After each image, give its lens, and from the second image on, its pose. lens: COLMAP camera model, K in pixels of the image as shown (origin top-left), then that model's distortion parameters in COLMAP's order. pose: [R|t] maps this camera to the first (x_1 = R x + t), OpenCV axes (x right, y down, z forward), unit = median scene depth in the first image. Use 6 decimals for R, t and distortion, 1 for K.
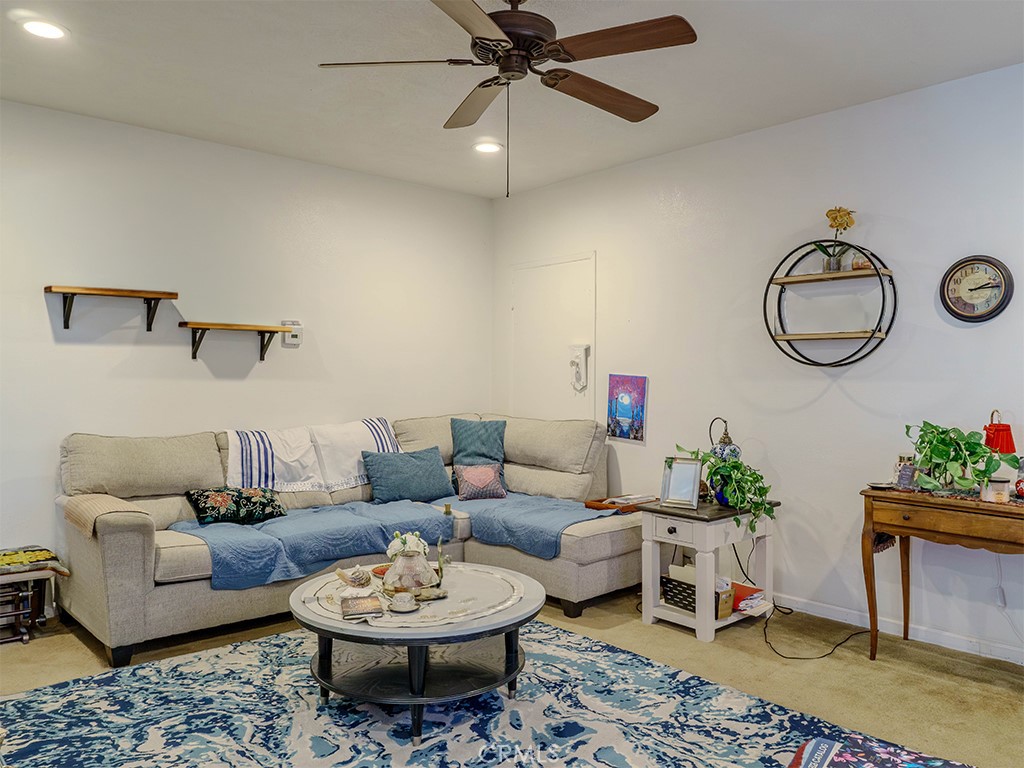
lens RADIAL K [[777.3, 0, 512.0], [0, 777.3, 384.0], [0, 0, 1]] dist [0.099233, -0.151434]
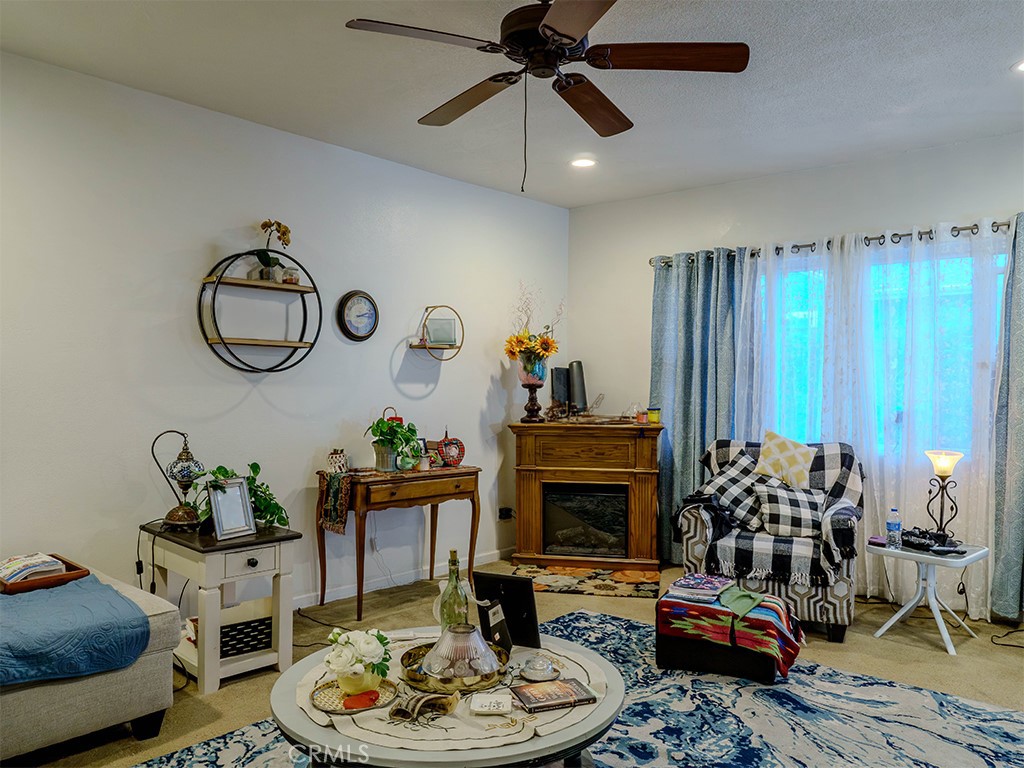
lens RADIAL K [[777.3, 0, 512.0], [0, 777.3, 384.0], [0, 0, 1]] dist [0.099233, -0.151434]
pose [[-0.081688, -0.008592, 0.996621, -0.654095], [-0.005994, 0.999949, 0.008129, -0.017325], [-0.996640, -0.005310, -0.081735, 0.766881]]
